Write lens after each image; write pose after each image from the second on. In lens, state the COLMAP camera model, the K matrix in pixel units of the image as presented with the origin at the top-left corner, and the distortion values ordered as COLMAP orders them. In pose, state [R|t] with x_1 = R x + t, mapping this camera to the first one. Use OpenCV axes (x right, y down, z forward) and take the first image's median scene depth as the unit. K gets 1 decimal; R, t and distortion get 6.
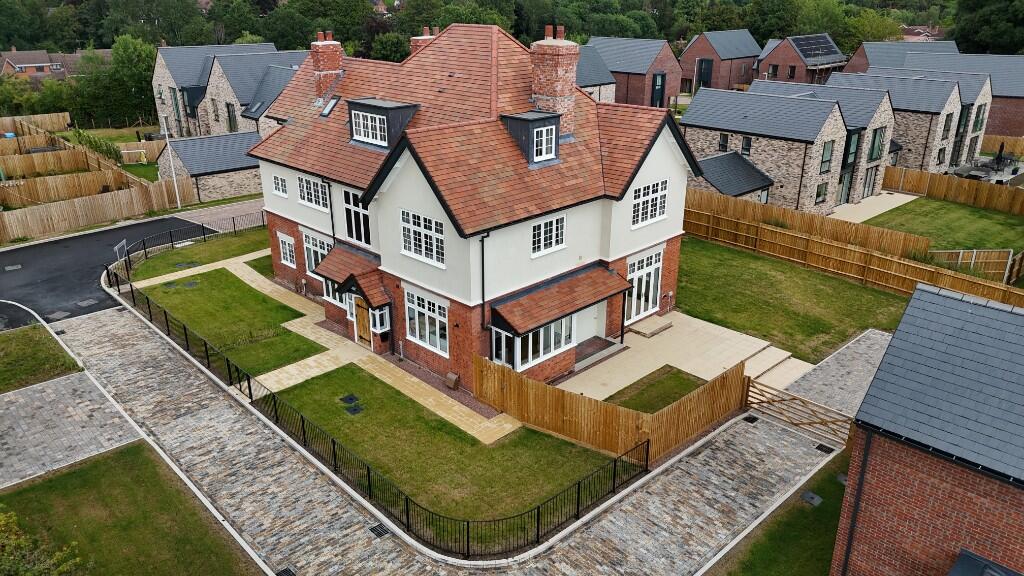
lens RADIAL K [[747.8, 0, 512.0], [0, 747.8, 288.0], [0, 0, 1]] dist [0.098335, -0.131802]
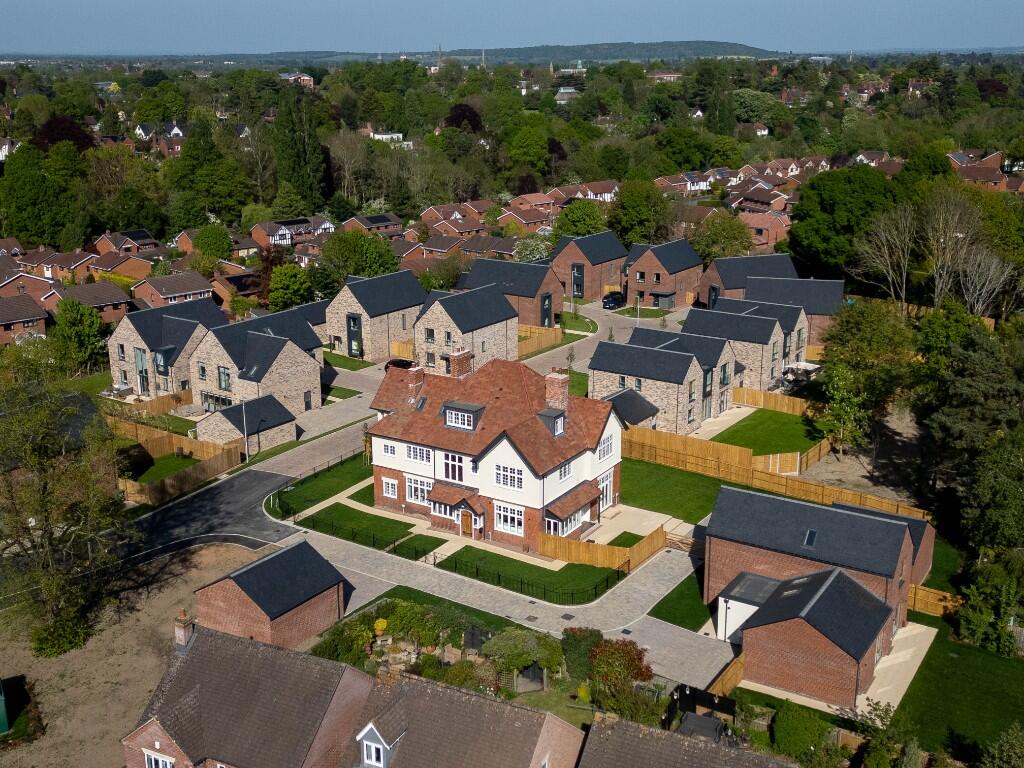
lens RADIAL K [[1149.9, 0, 514.5], [0, 1149.9, 383.7], [0, 0, 1]] dist [0.001796, -0.000177]
pose [[0.973472, -0.062124, 0.220211, -0.673245], [0.083086, 0.992717, -0.087237, -0.039720], [-0.213187, 0.103219, 0.971544, -1.800055]]
